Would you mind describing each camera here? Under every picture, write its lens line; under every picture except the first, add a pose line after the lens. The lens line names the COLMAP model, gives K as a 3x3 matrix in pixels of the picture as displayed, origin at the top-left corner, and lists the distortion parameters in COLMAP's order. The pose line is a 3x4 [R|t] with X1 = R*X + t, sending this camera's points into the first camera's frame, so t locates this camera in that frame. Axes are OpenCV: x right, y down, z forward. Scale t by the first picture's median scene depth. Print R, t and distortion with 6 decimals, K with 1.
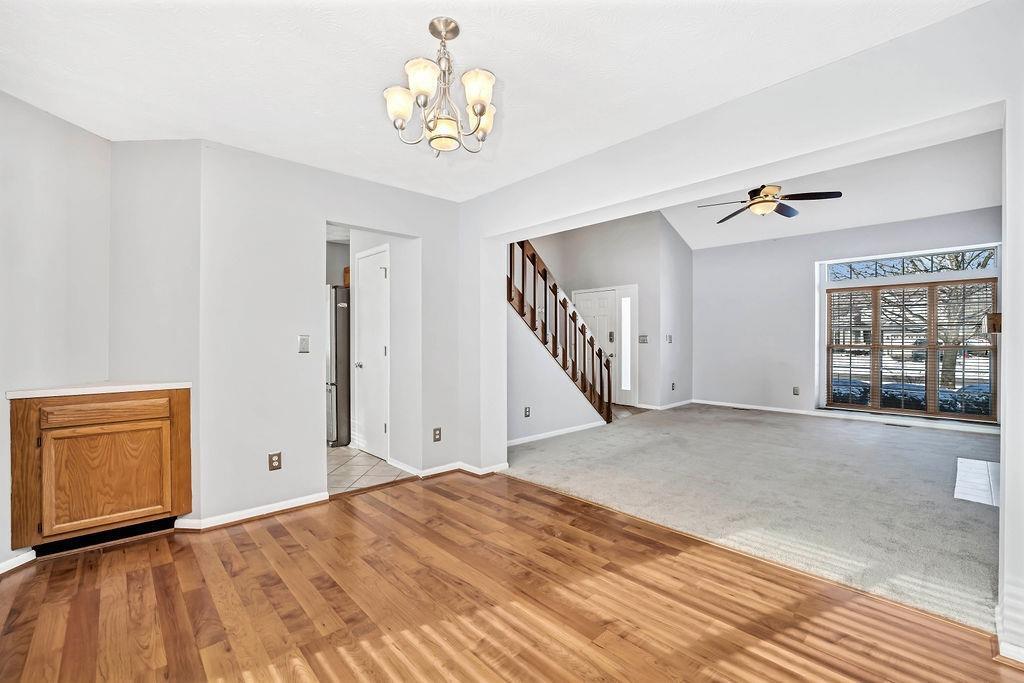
lens RADIAL K [[435.0, 0, 512.0], [0, 435.0, 341.5], [0, 0, 1]] dist [-0.044192, 0.014944]
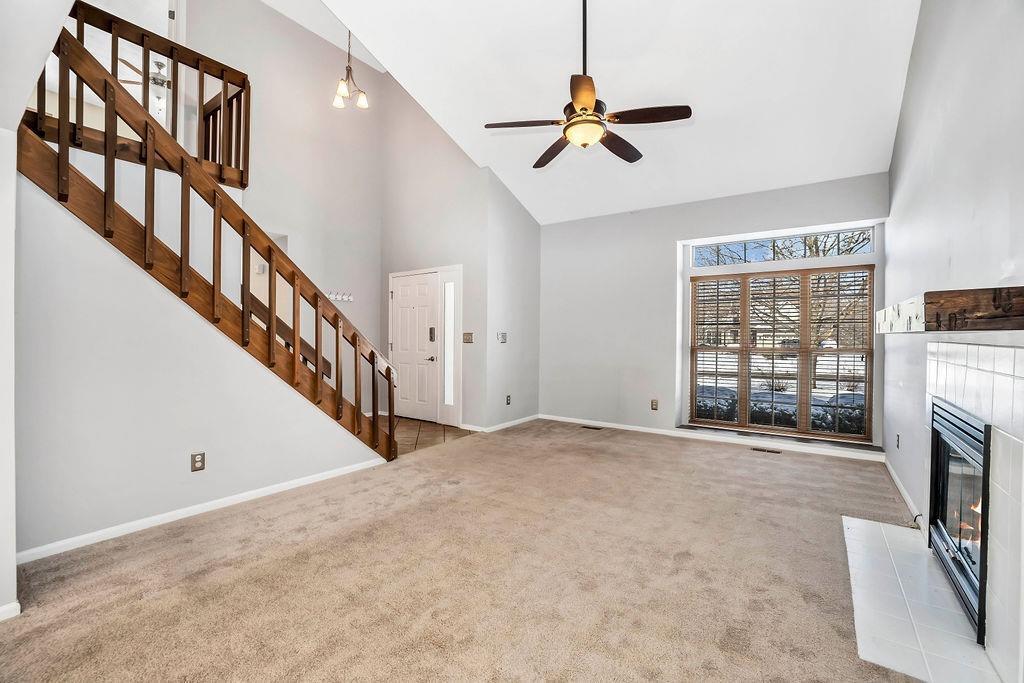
lens RADIAL K [[435.0, 0, 512.0], [0, 435.0, 341.5], [0, 0, 1]] dist [-0.044192, 0.014944]
pose [[0.980168, 0.006016, 0.198075, 0.259732], [-0.007201, 0.999960, 0.005261, -0.003561], [-0.198036, -0.006583, 0.980173, 0.283837]]
